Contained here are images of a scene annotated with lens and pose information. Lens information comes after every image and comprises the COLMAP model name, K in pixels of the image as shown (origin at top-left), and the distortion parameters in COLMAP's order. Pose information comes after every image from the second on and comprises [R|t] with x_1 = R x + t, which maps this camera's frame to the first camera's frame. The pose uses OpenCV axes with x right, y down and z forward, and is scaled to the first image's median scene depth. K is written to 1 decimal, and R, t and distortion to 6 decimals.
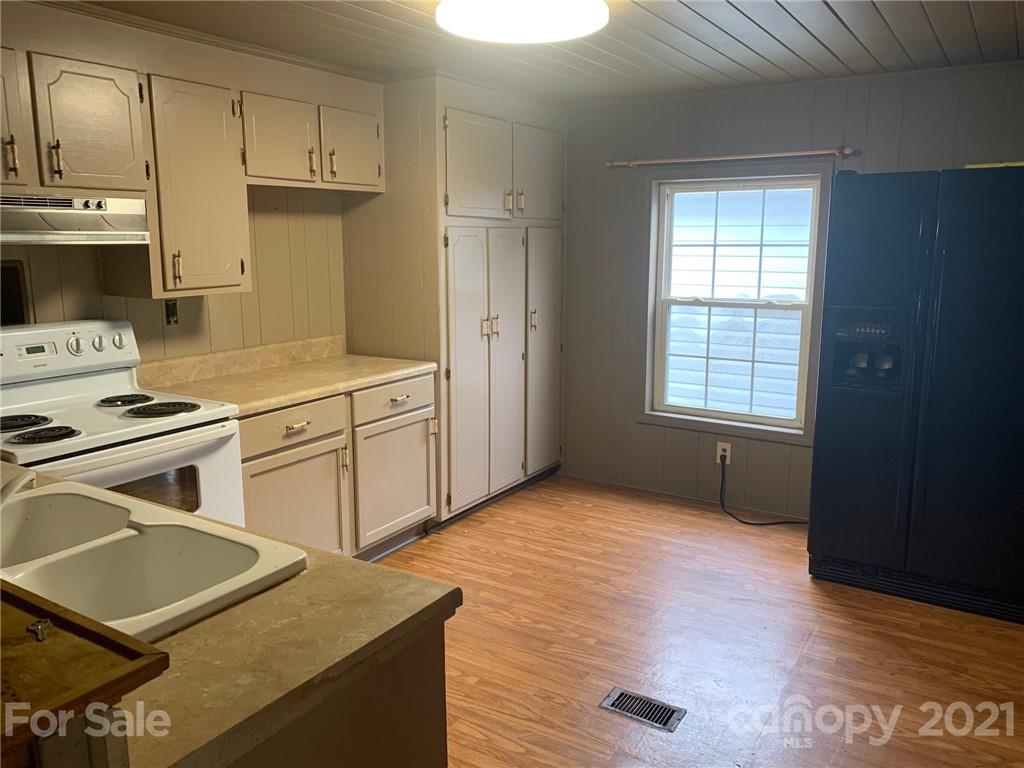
lens RADIAL K [[792.3, 0, 503.7], [0, 792.3, 376.5], [0, 0, 1]] dist [0.031250, -0.051498]
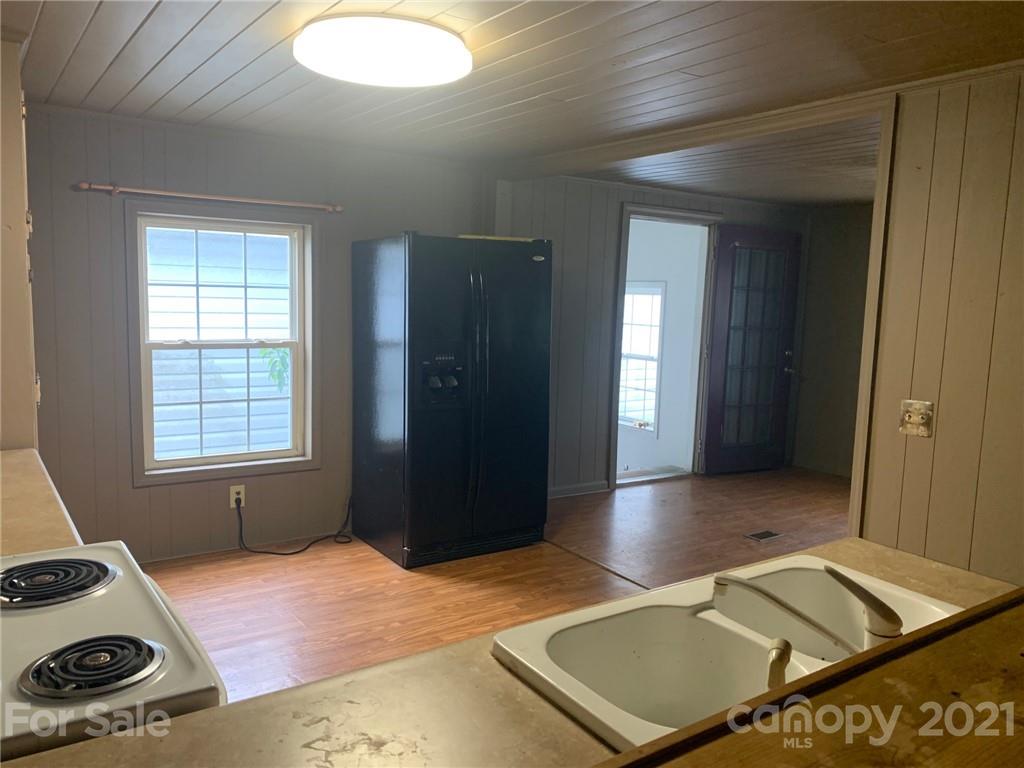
lens RADIAL K [[792.3, 0, 505.8], [0, 792.3, 387.5], [0, 0, 1]] dist [0.031250, -0.051498]
pose [[0.383674, -0.101655, 0.917856, -0.518146], [0.125478, 0.990444, 0.057243, -0.055124], [-0.914904, 0.093208, 0.392763, 0.314499]]
